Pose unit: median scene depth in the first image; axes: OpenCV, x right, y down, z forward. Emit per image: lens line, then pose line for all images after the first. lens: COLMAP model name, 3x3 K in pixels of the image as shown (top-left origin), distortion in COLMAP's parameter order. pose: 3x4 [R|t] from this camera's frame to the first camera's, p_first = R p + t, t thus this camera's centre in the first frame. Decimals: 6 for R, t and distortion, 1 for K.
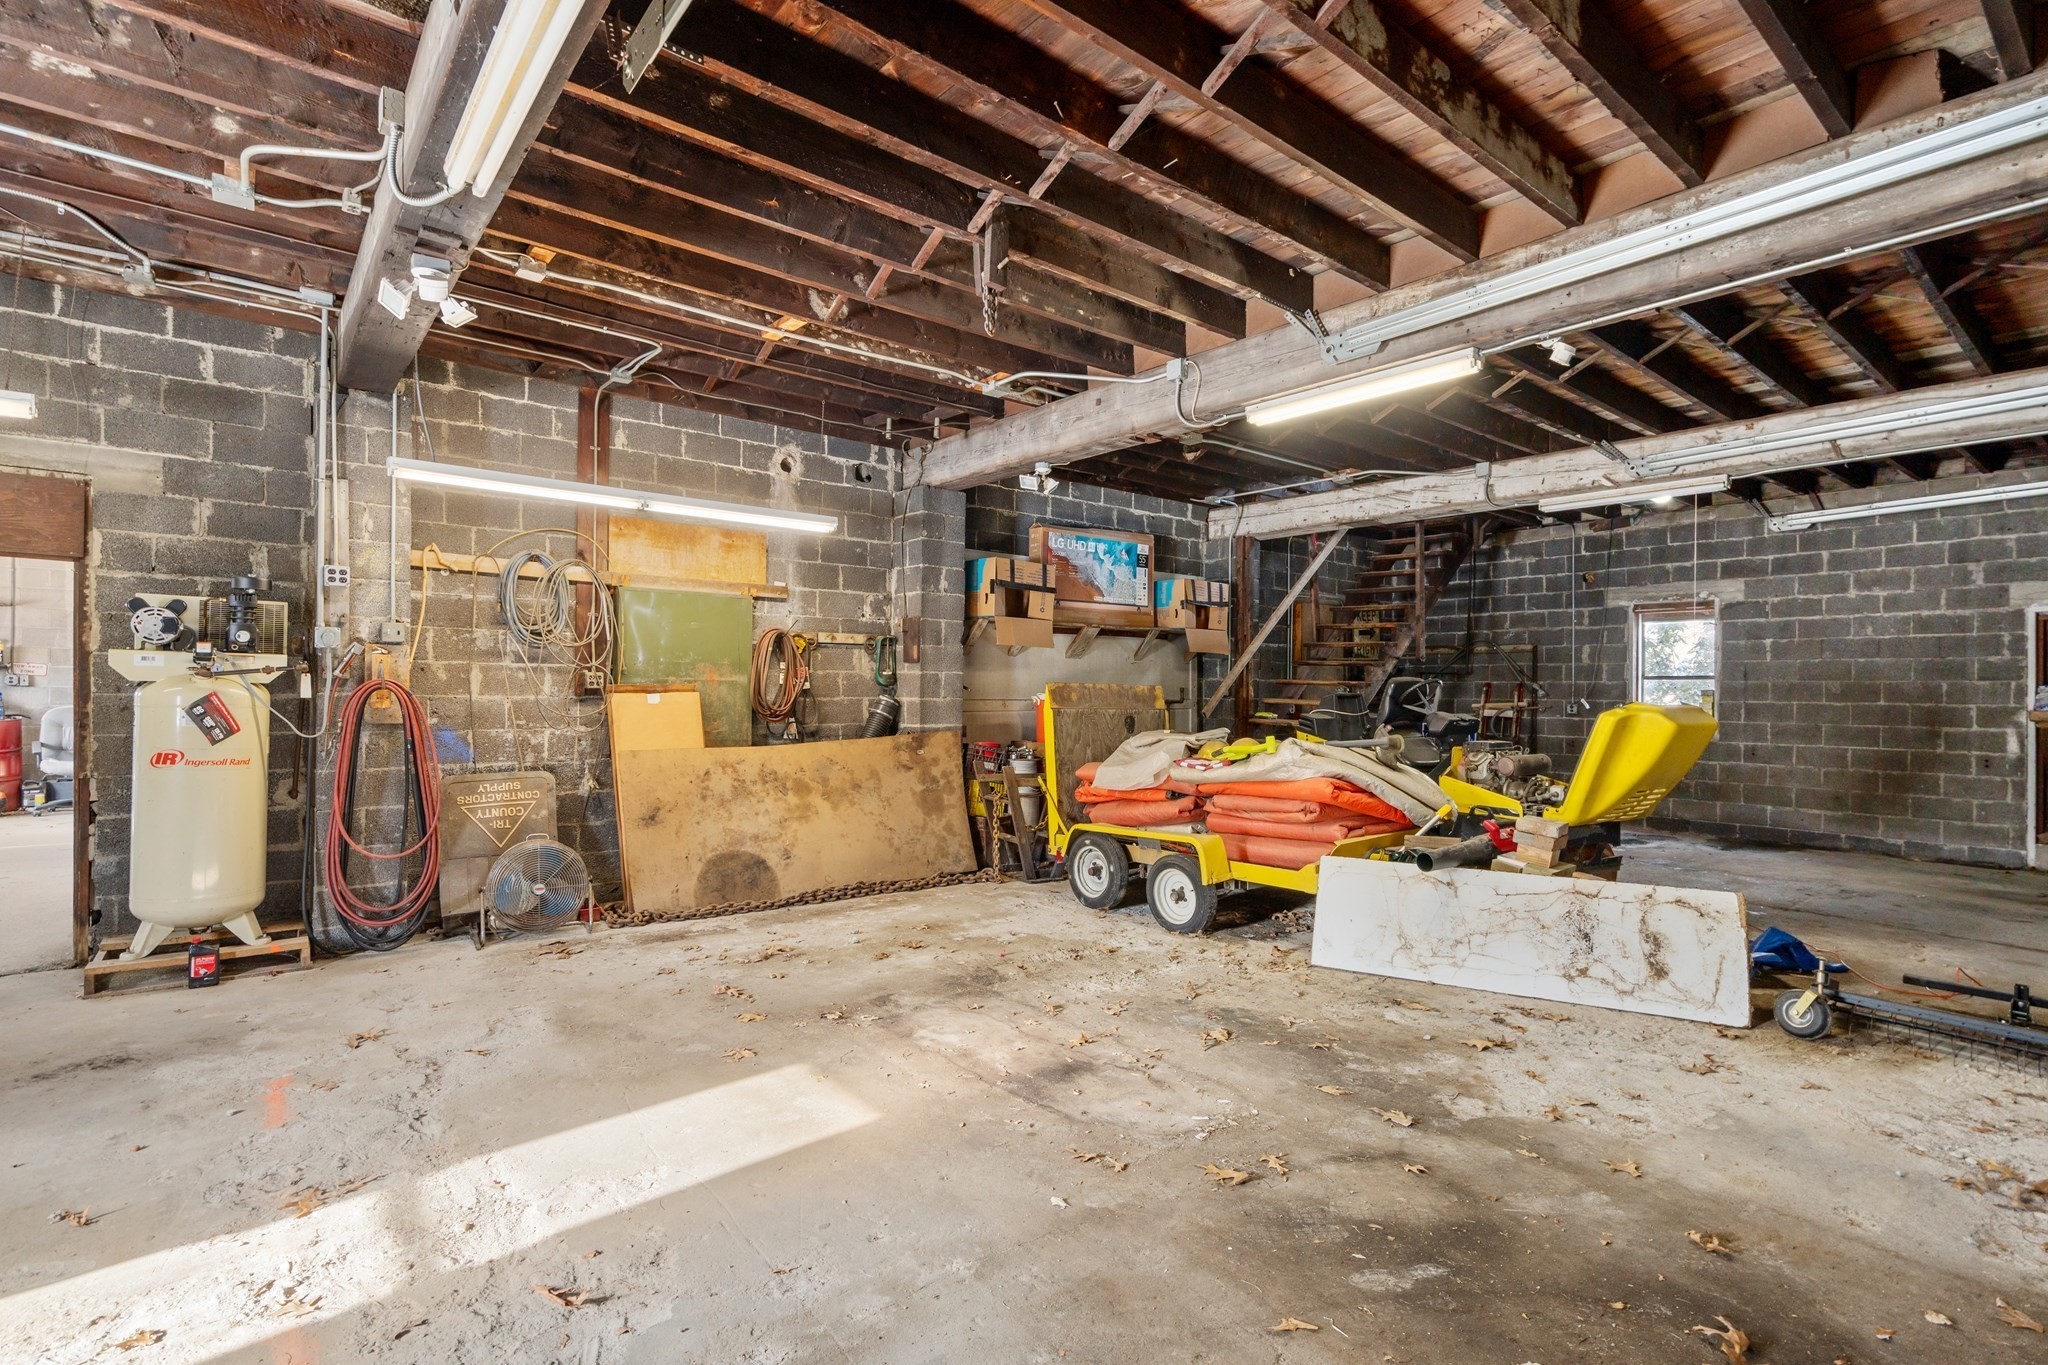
lens RADIAL K [[954.2, 0, 1016.9], [0, 954.2, 691.6], [0, 0, 1]] dist [-0.001588, 0.000192]
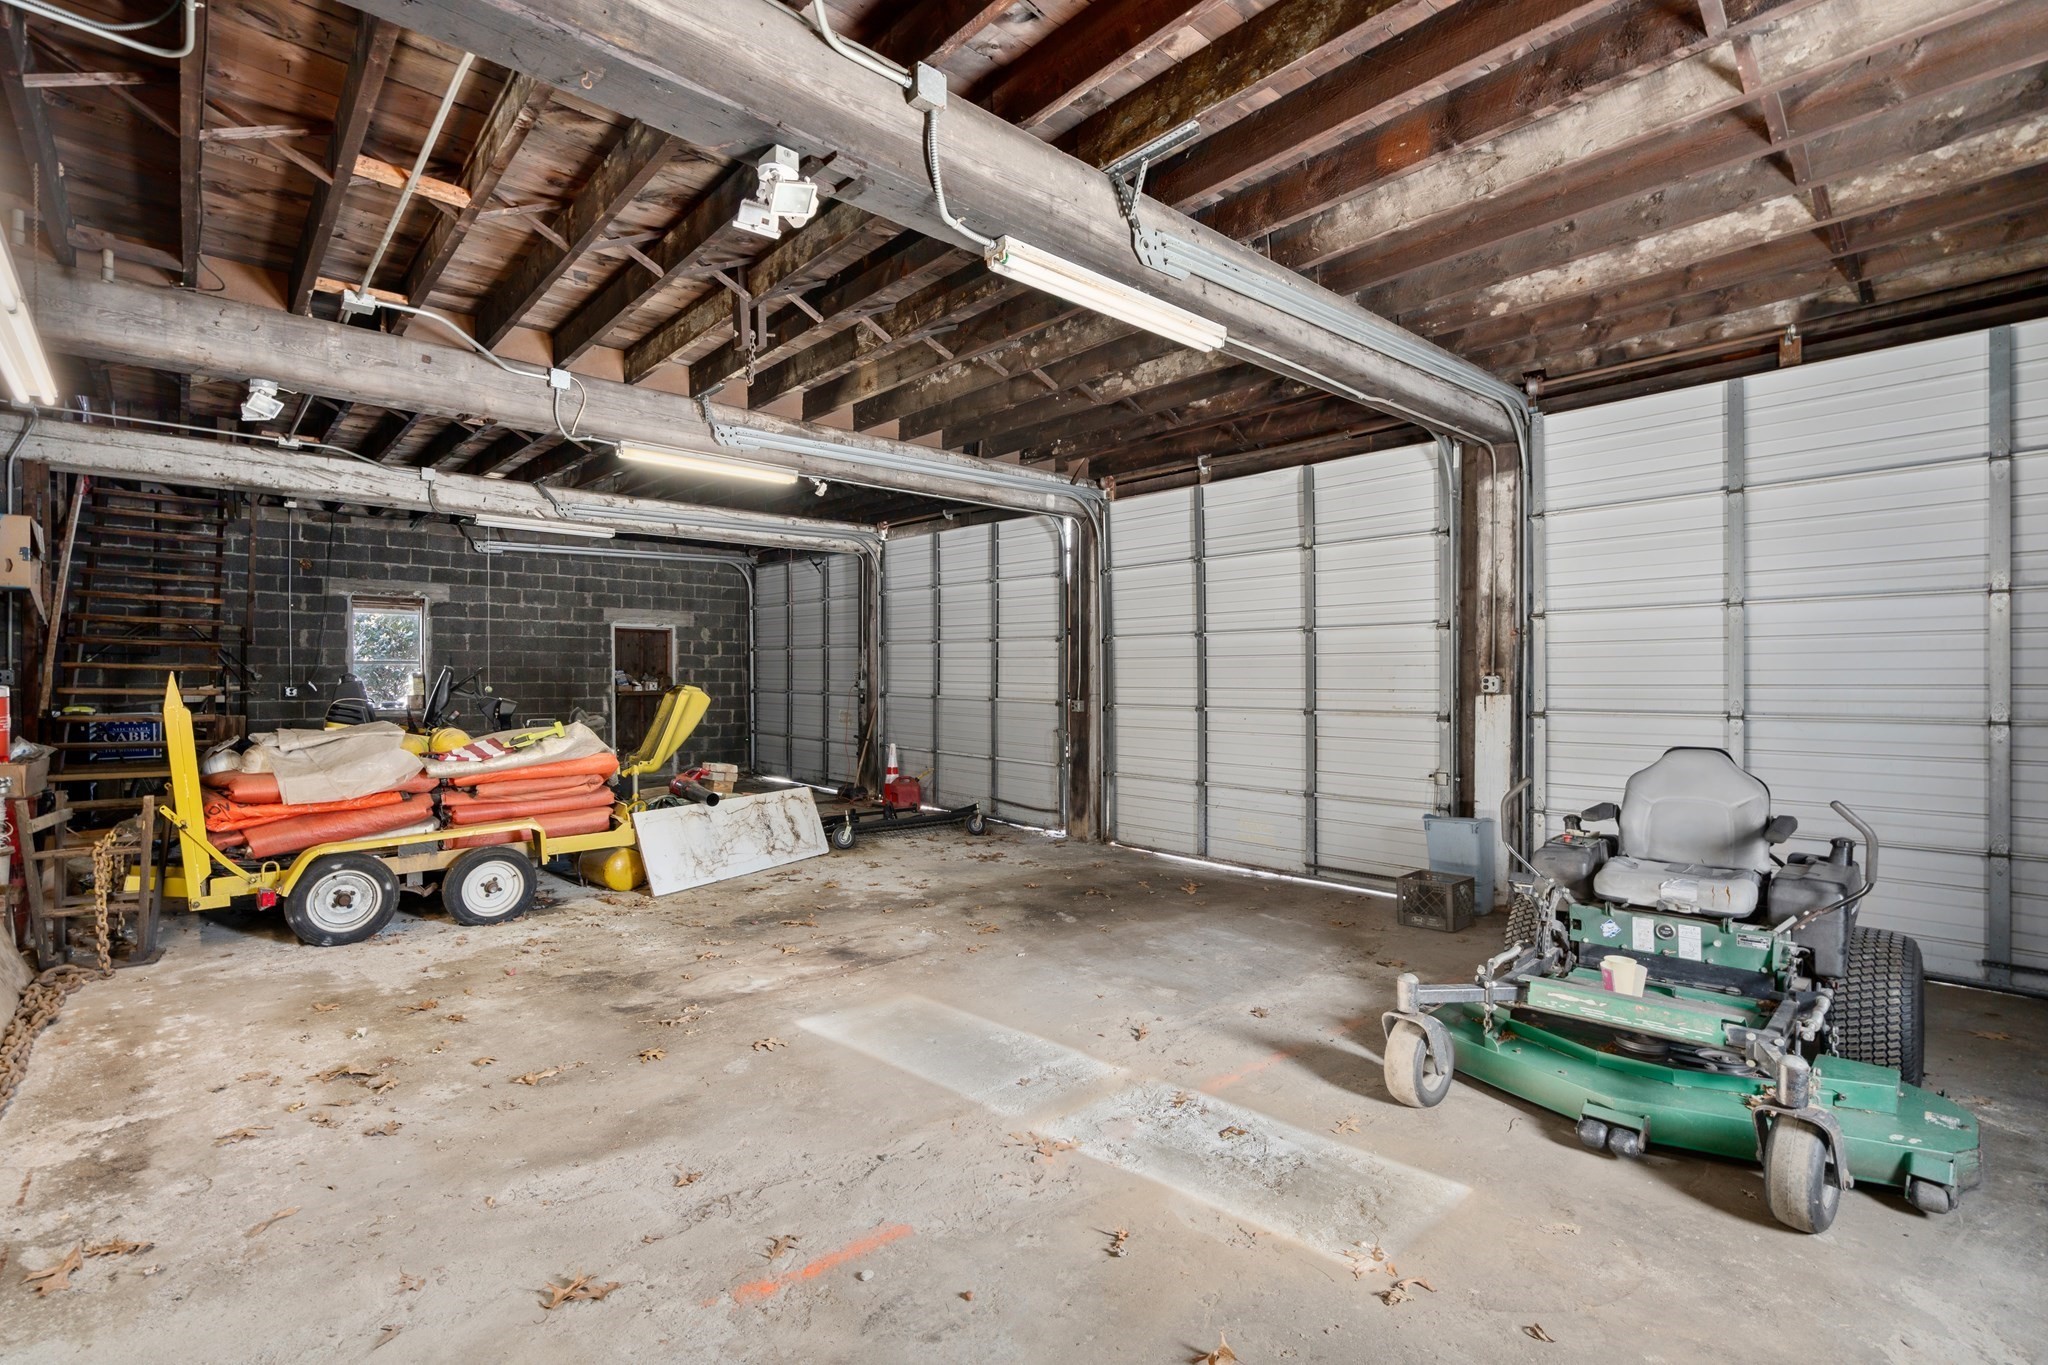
lens RADIAL K [[928.4, 0, 1024.0], [0, 928.4, 682.5], [0, 0, 1]] dist [-0.002665, 0.000049]
pose [[-0.029351, -0.014879, 0.999458, -0.570751], [-0.002936, 0.999886, 0.014800, -0.011460], [-0.999565, -0.002500, -0.029391, 0.333017]]
